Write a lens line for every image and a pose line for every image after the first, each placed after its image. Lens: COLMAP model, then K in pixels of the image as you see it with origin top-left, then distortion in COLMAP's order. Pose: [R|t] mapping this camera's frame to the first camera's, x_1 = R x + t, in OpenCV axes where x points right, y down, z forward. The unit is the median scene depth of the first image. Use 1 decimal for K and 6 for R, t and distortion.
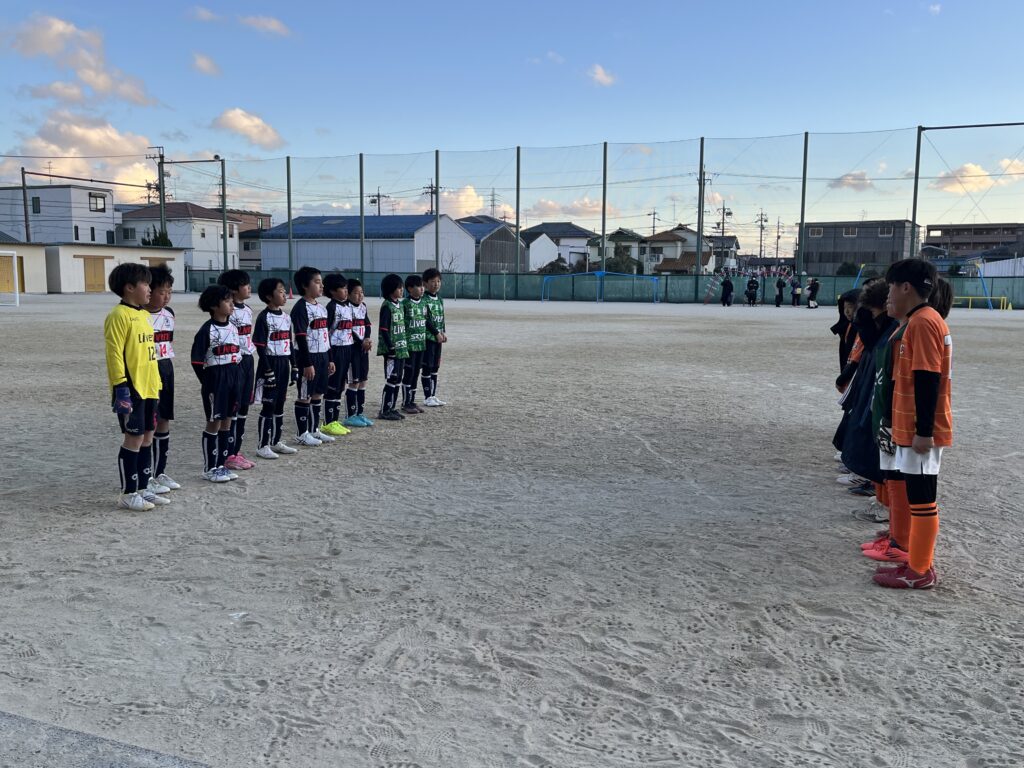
lens RADIAL K [[929.7, 0, 515.1], [0, 929.7, 387.1], [0, 0, 1]] dist [0.053212, -0.027588]
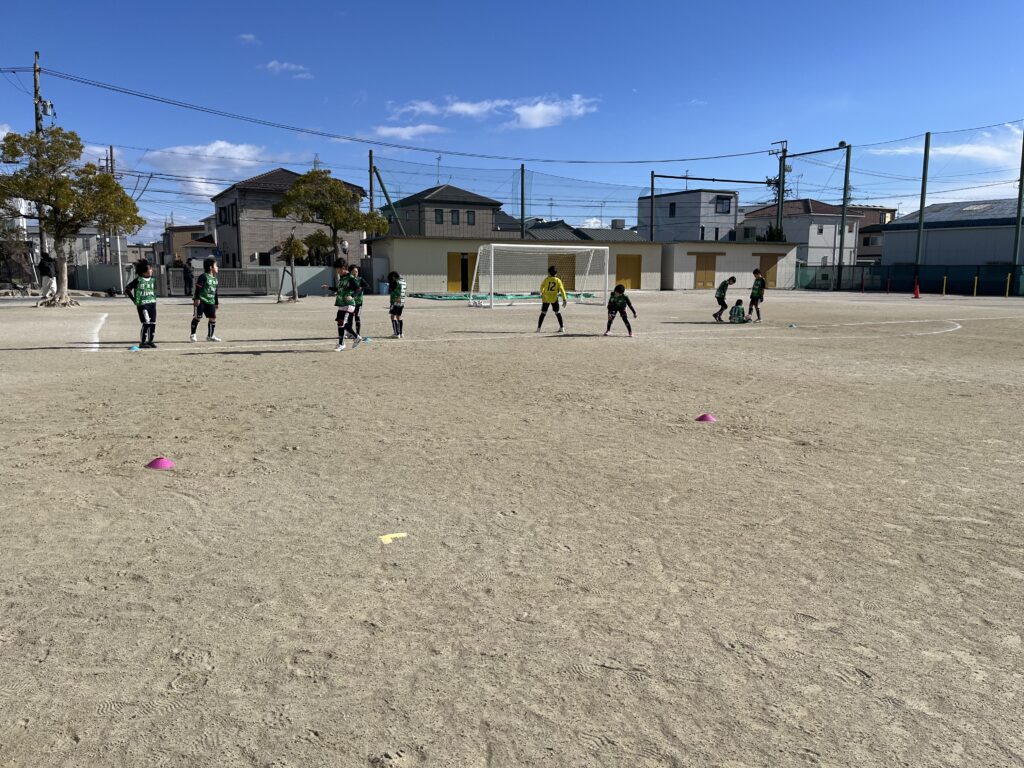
lens RADIAL K [[769.1, 0, 510.0], [0, 769.1, 381.7], [0, 0, 1]] dist [0.008387, 0.005760]
pose [[0.763853, 0.086482, -0.639570, -0.051243], [-0.072573, 0.996206, 0.048031, -0.019494], [0.641297, 0.009727, 0.767231, 0.173265]]
